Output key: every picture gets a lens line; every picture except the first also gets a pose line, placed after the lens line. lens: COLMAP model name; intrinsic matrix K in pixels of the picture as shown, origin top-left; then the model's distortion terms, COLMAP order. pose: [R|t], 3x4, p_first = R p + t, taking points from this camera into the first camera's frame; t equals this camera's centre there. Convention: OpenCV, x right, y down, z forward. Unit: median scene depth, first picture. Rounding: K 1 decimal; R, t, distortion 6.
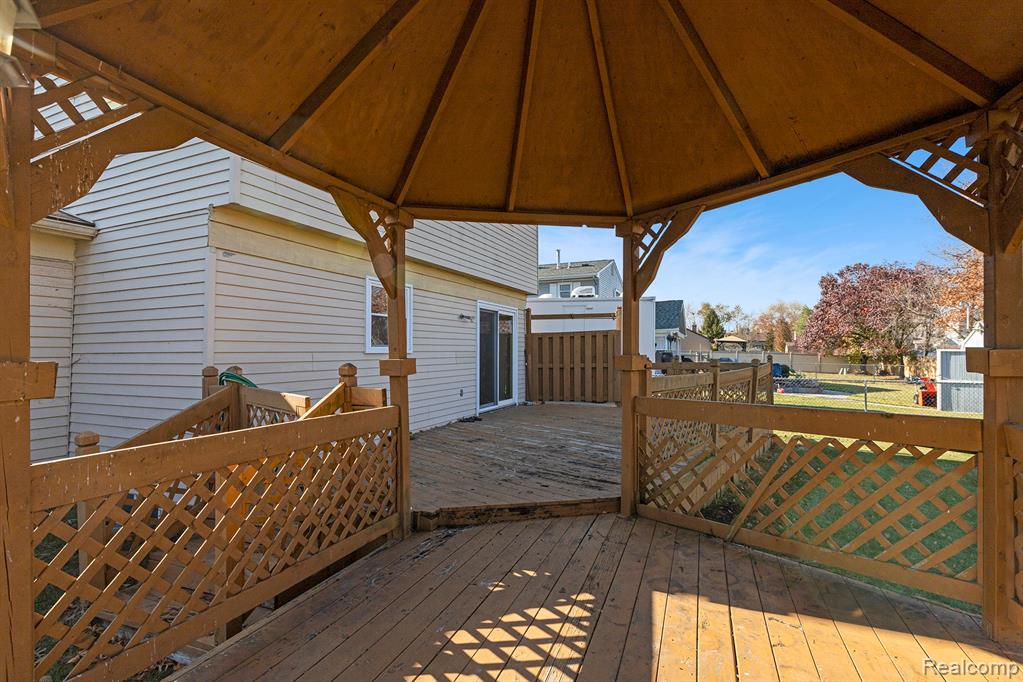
lens RADIAL K [[470.6, 0, 508.4], [0, 470.6, 346.7], [0, 0, 1]] dist [-0.014214, 0.000885]
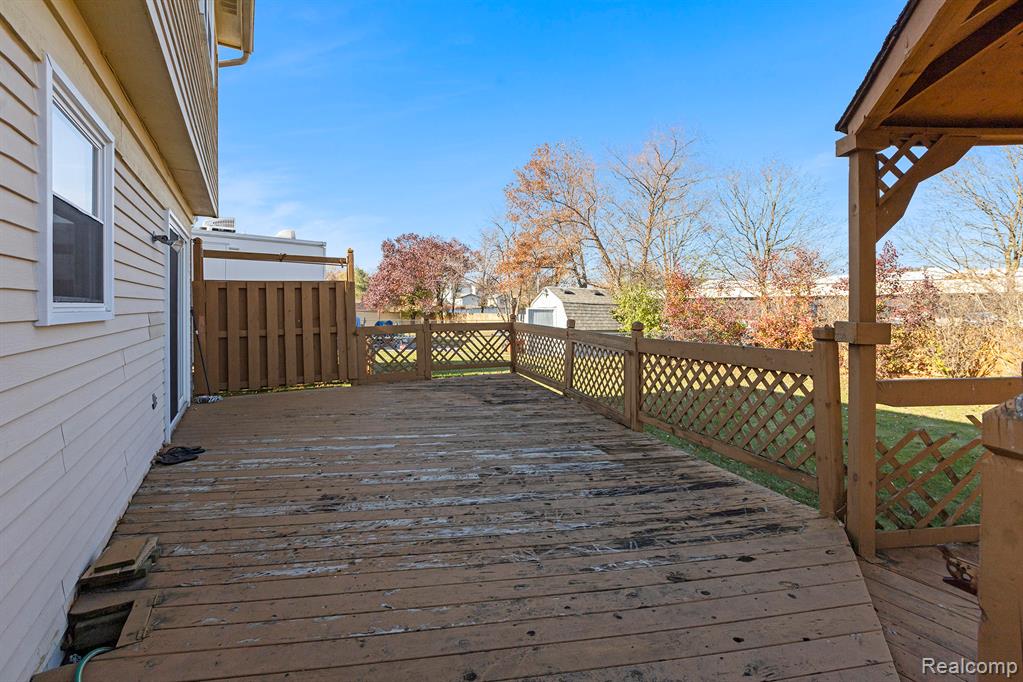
lens RADIAL K [[470.6, 0, 512.9], [0, 470.6, 309.0], [0, 0, 1]] dist [-0.014214, 0.000885]
pose [[0.586793, 0.000252, 0.809737, -0.214127], [-0.011621, 0.999900, 0.008110, -0.001499], [-0.809654, -0.014169, 0.586737, 0.359147]]
